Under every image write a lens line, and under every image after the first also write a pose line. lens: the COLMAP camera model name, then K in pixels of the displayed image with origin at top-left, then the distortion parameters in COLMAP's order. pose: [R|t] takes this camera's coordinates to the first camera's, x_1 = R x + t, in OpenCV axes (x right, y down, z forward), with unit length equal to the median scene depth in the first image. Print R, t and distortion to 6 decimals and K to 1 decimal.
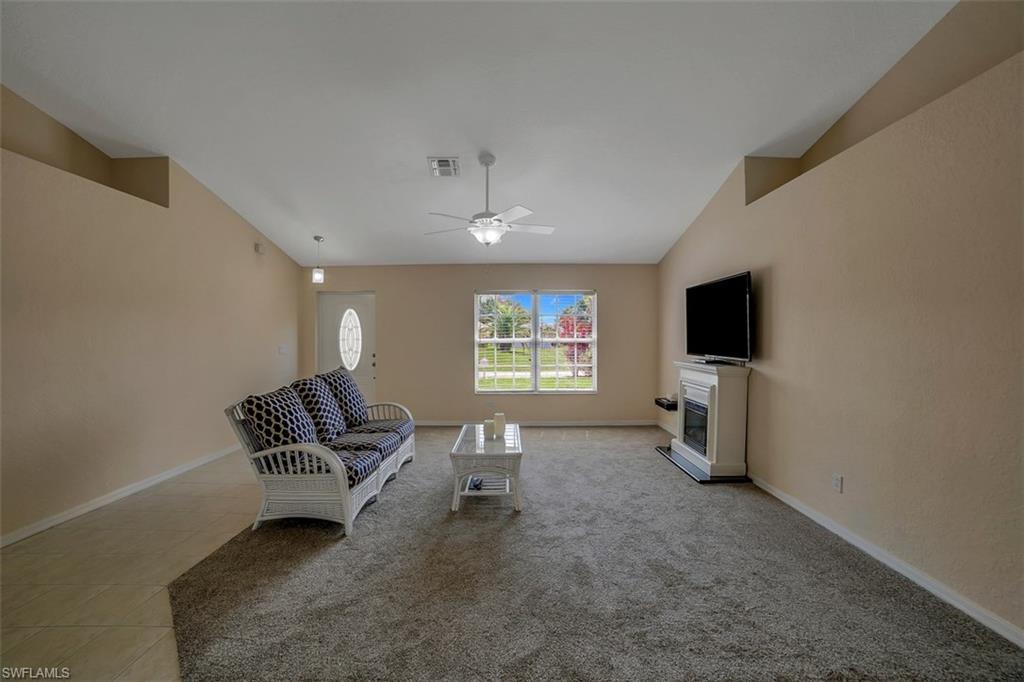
lens RADIAL K [[416.6, 0, 510.5], [0, 416.6, 339.4], [0, 0, 1]] dist [-0.112883, 0.039707]
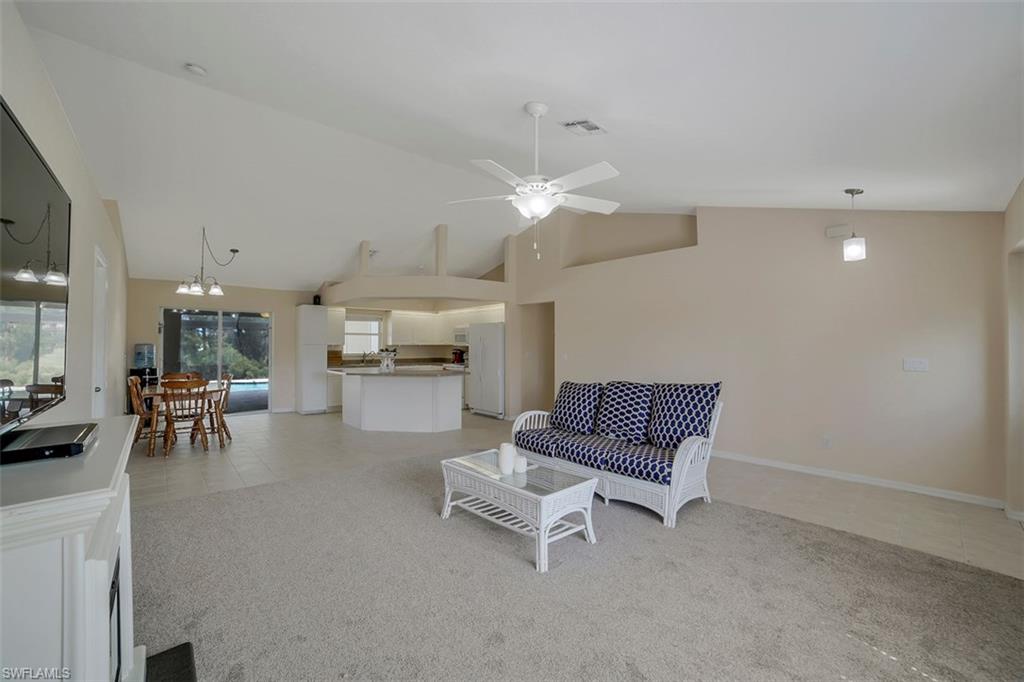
lens RADIAL K [[416.6, 0, 510.5], [0, 416.6, 339.4], [0, 0, 1]] dist [-0.112883, 0.039707]
pose [[-0.733718, -0.006656, -0.679421, 0.492778], [-0.003447, 0.999976, -0.006074, -0.009157], [0.679445, -0.002115, -0.733723, 1.531656]]
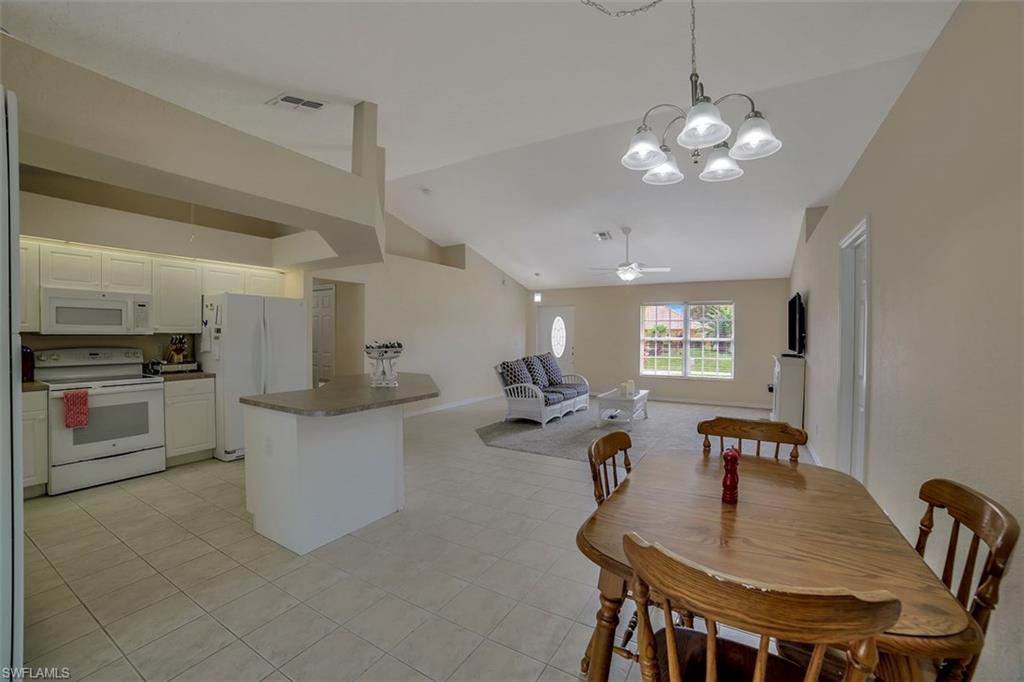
lens RADIAL K [[416.6, 0, 510.5], [0, 416.6, 339.4], [0, 0, 1]] dist [-0.112883, 0.039707]
pose [[0.864729, 0.014269, -0.502037, 0.389111], [-0.013991, 0.999893, 0.004321, 0.008087], [0.502045, 0.003287, 0.864835, -0.712753]]
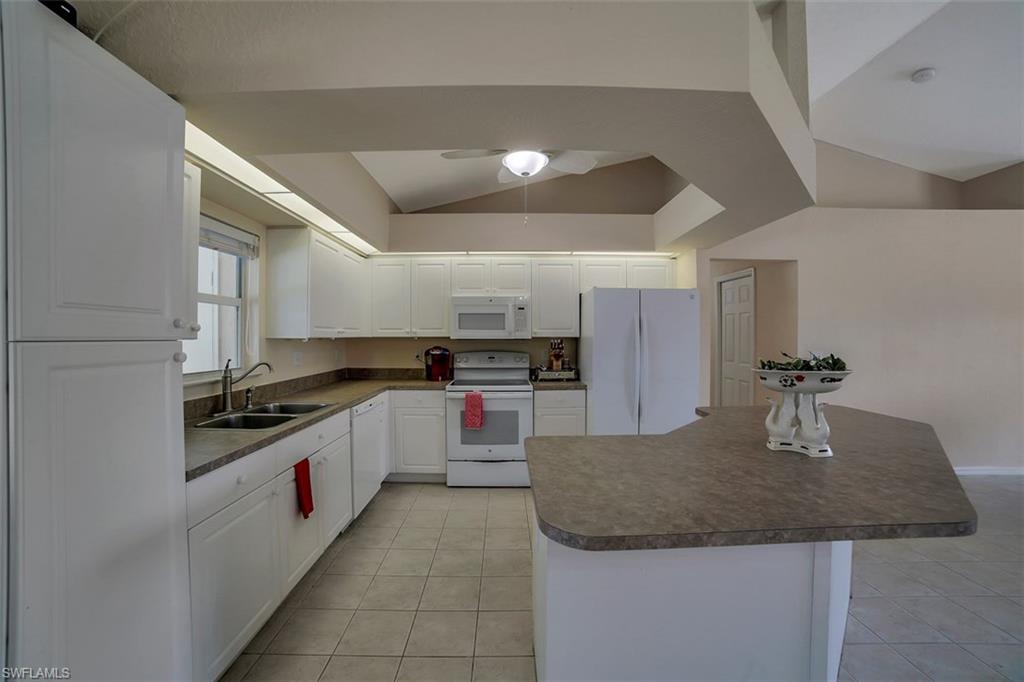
lens RADIAL K [[416.6, 0, 510.5], [0, 416.6, 339.4], [0, 0, 1]] dist [-0.112883, 0.039707]
pose [[0.020600, 0.010648, -0.999731, 0.094695], [-0.009156, 0.999903, 0.010461, 0.003918], [0.999746, 0.008938, 0.020695, -0.375273]]
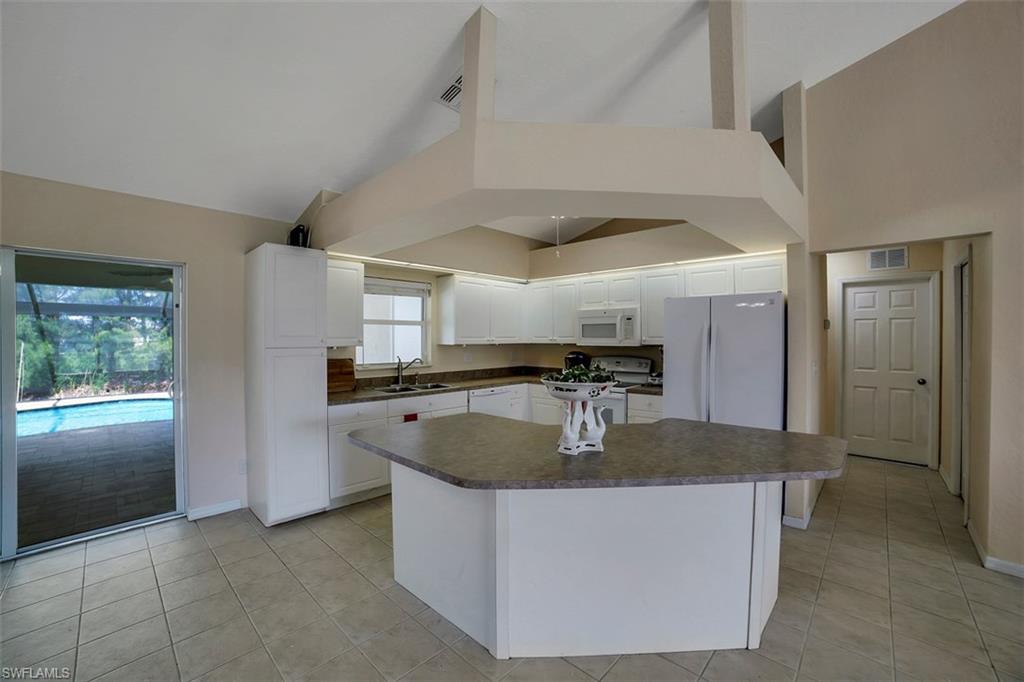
lens RADIAL K [[416.6, 0, 510.5], [0, 416.6, 339.4], [0, 0, 1]] dist [-0.112883, 0.039707]
pose [[-0.680468, 0.007531, -0.732739, 0.117305], [-0.003016, 0.999910, 0.013077, -0.019179], [0.732772, 0.011109, -0.680384, 0.201817]]
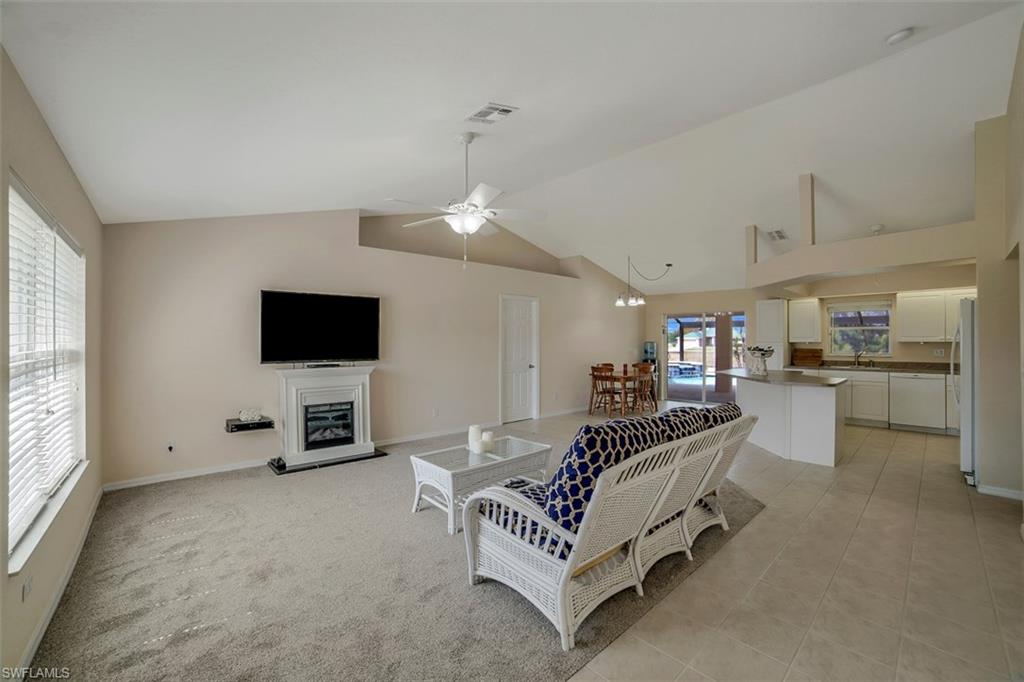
lens RADIAL K [[416.6, 0, 510.5], [0, 416.6, 339.4], [0, 0, 1]] dist [-0.112883, 0.039707]
pose [[-0.672546, 0.009712, 0.739992, -0.751360], [0.010669, 0.999937, -0.003428, -0.010494], [-0.739979, 0.005589, -0.672607, 1.528260]]
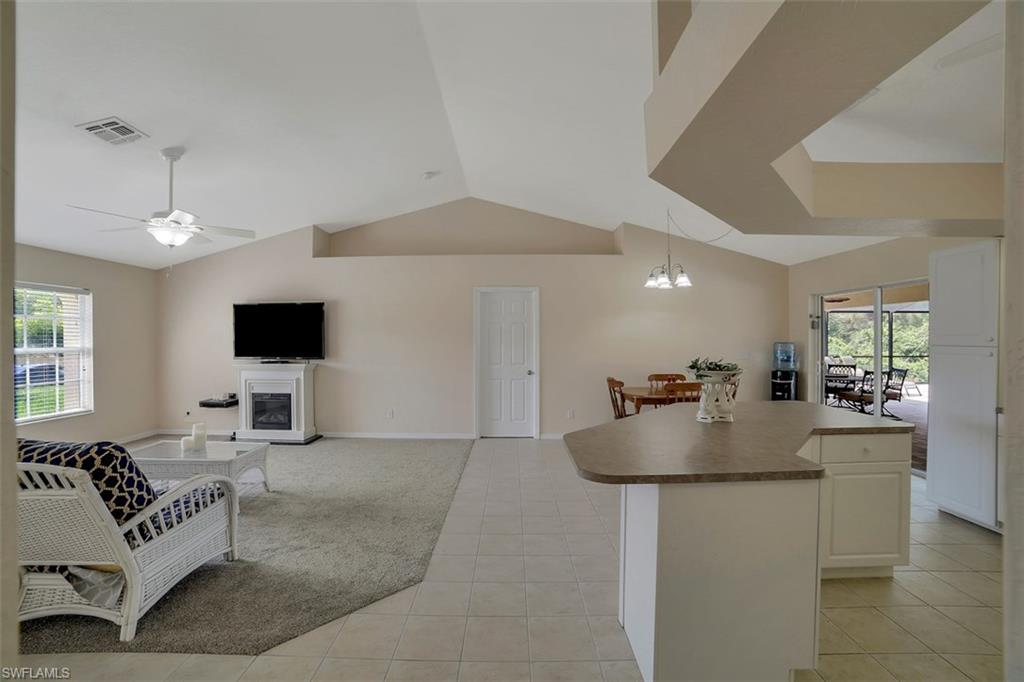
lens RADIAL K [[416.6, 0, 510.5], [0, 416.6, 339.4], [0, 0, 1]] dist [-0.112883, 0.039707]
pose [[-0.000800, 0.000932, 0.999999, -0.942513], [0.010354, 0.999946, -0.000923, -0.014560], [-0.999946, 0.010353, -0.000810, 0.247806]]
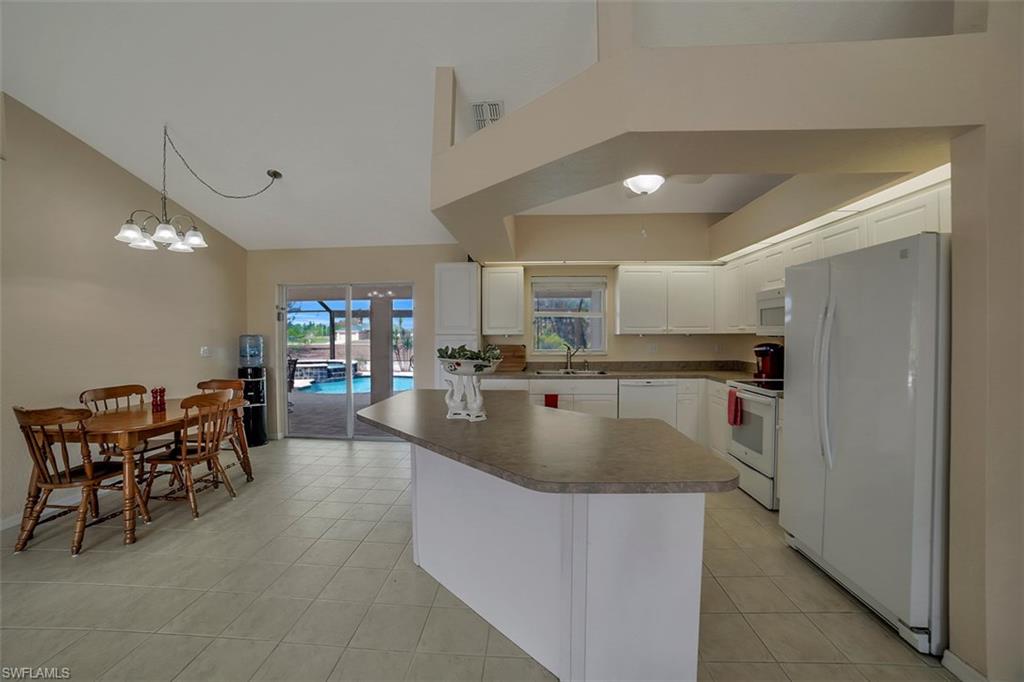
lens RADIAL K [[416.6, 0, 510.5], [0, 416.6, 339.4], [0, 0, 1]] dist [-0.112883, 0.039707]
pose [[-0.998831, 0.006853, 0.047855, -0.383581], [0.007862, 0.999750, 0.020916, -0.000979], [-0.047700, 0.021268, -0.998635, 0.494074]]
